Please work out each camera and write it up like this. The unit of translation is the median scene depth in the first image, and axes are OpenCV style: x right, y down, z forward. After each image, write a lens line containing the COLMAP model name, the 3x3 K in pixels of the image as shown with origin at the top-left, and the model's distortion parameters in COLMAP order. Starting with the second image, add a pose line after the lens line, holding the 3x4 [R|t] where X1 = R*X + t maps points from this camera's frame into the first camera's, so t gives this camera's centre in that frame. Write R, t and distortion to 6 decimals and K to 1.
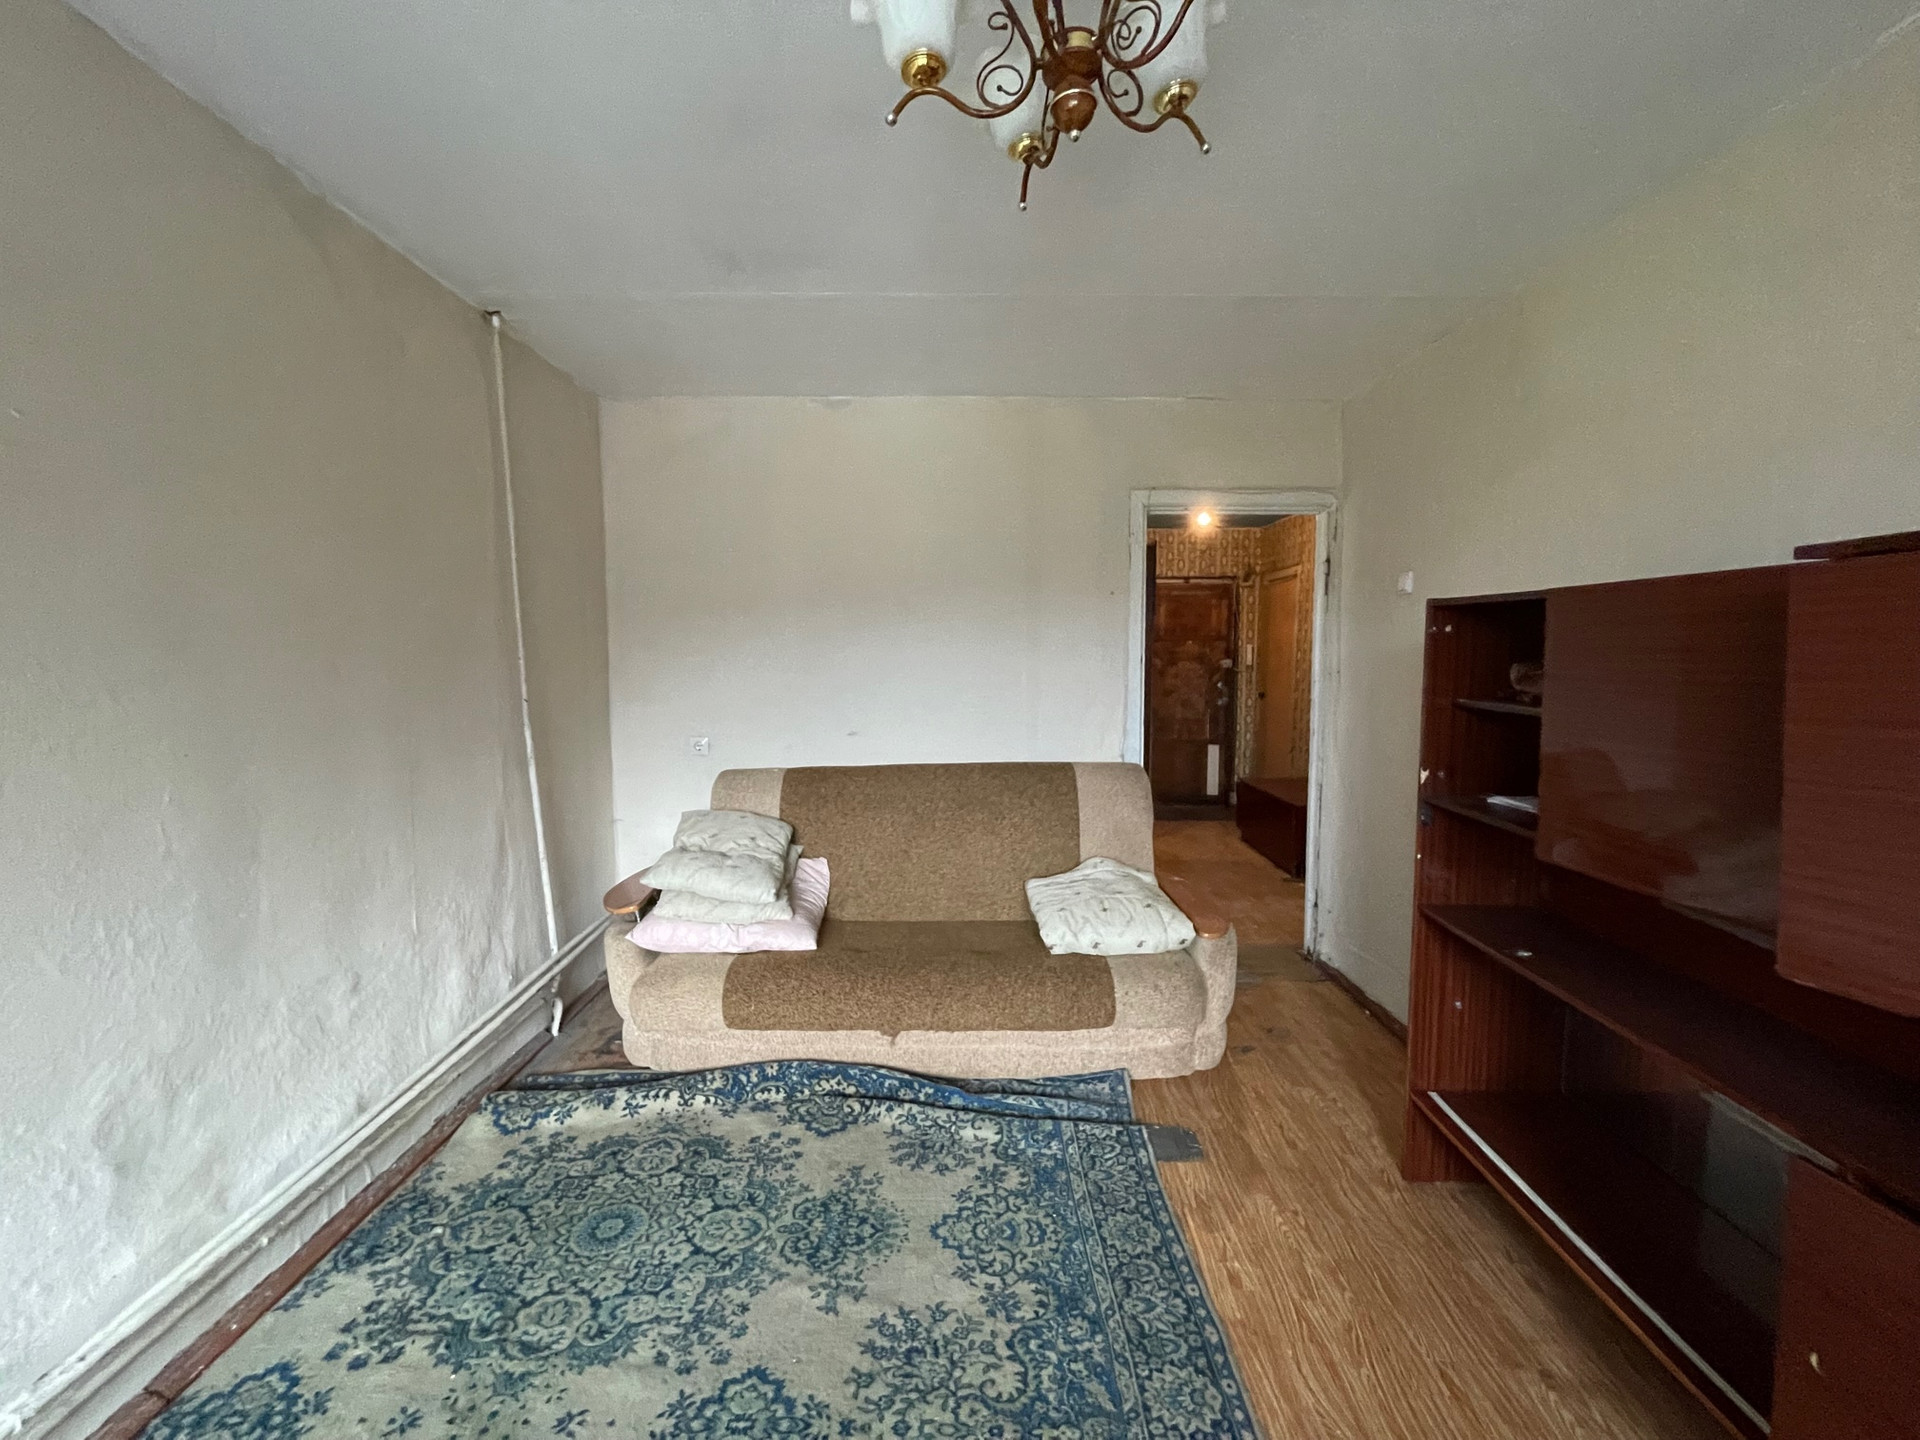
lens RADIAL K [[766.8, 0, 960.0], [0, 766.8, 720.0], [0, 0, 1]] dist [0.017971, -0.000131]
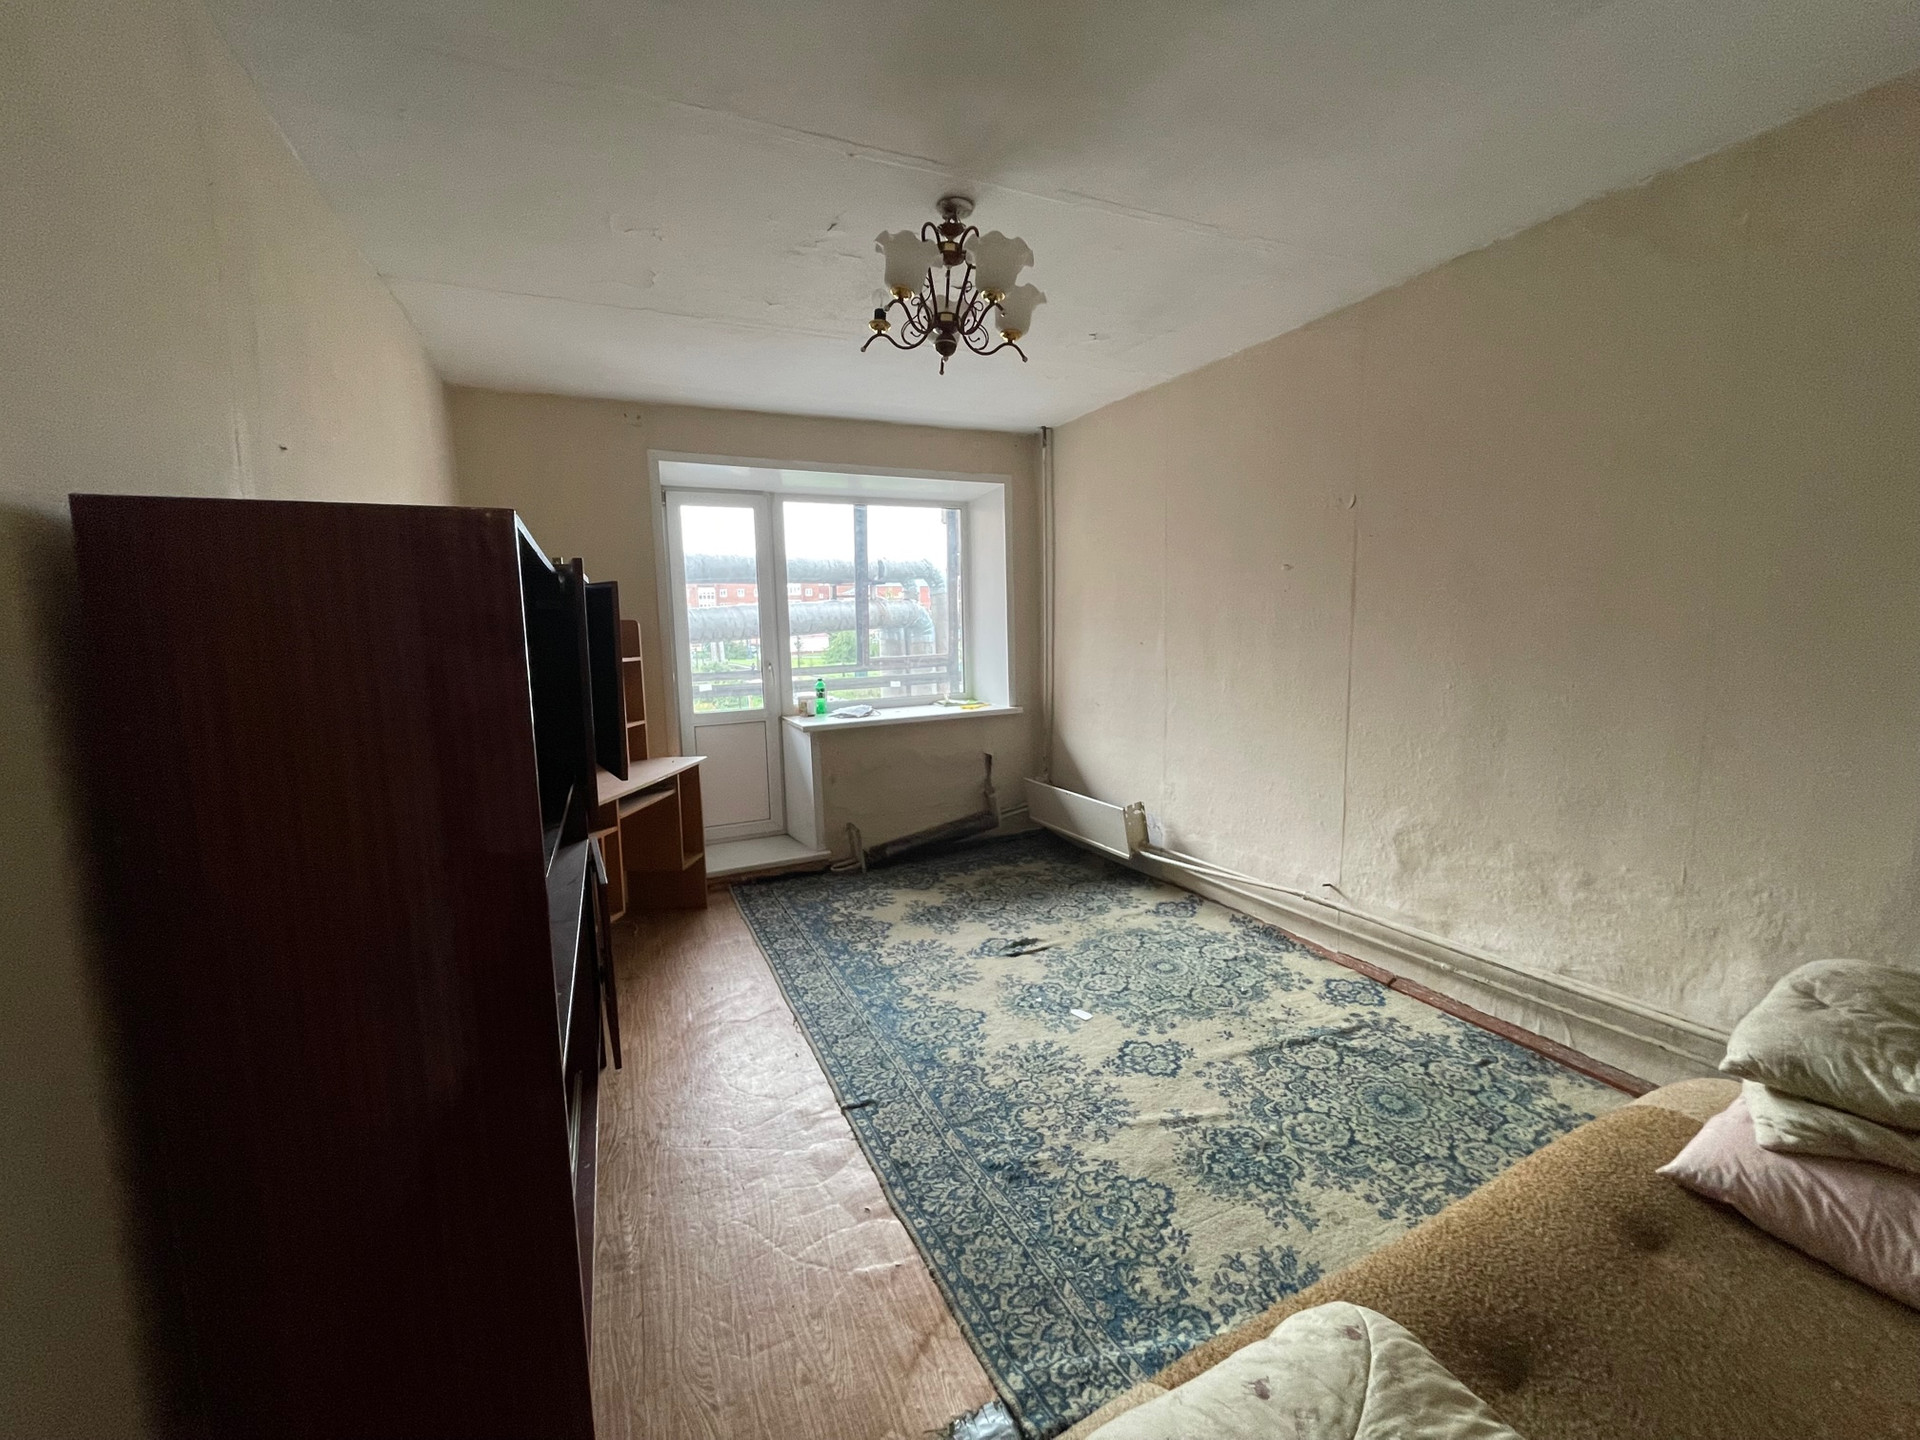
lens RADIAL K [[766.8, 0, 960.0], [0, 766.8, 720.0], [0, 0, 1]] dist [0.017971, -0.000131]
pose [[-0.897847, 0.074940, -0.433883, 0.620026], [-0.014097, 0.980012, 0.198439, -0.131578], [0.440081, 0.184285, -0.878845, 1.723706]]
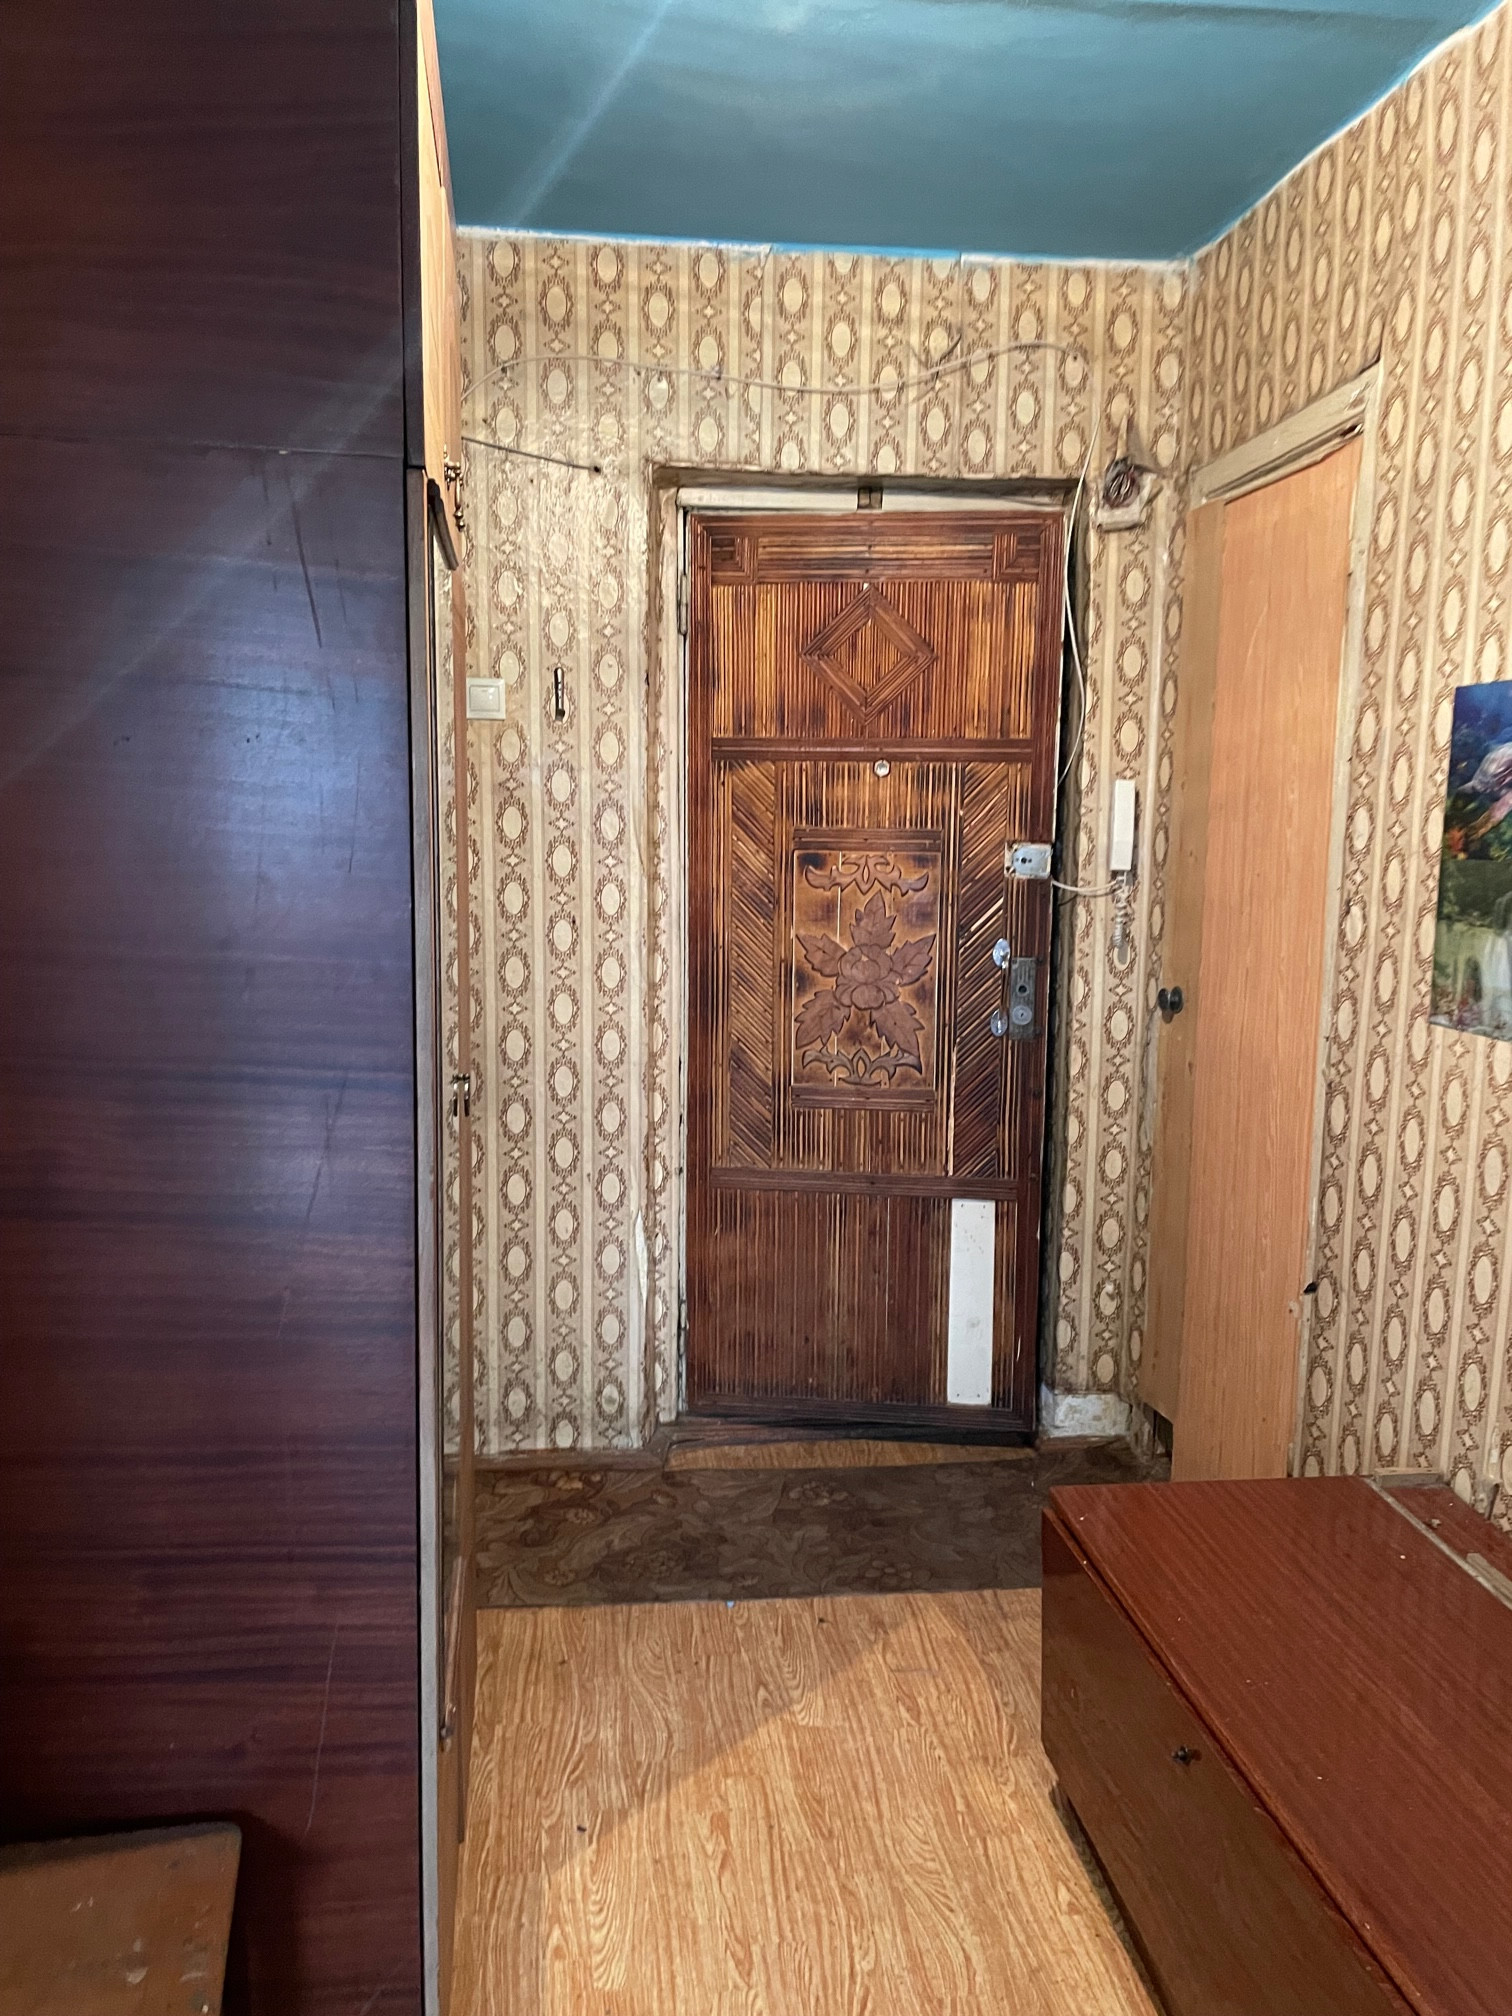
lens RADIAL K [[1508.4, 0, 756.0], [0, 1508.4, 1008.0], [0, 0, 1]] dist [0.114980, -0.125004]
pose [[0.991323, -0.004731, 0.131361, 0.204982], [-0.000905, 0.999083, 0.042811, -0.048730], [-0.131443, -0.042558, 0.990410, 0.555654]]
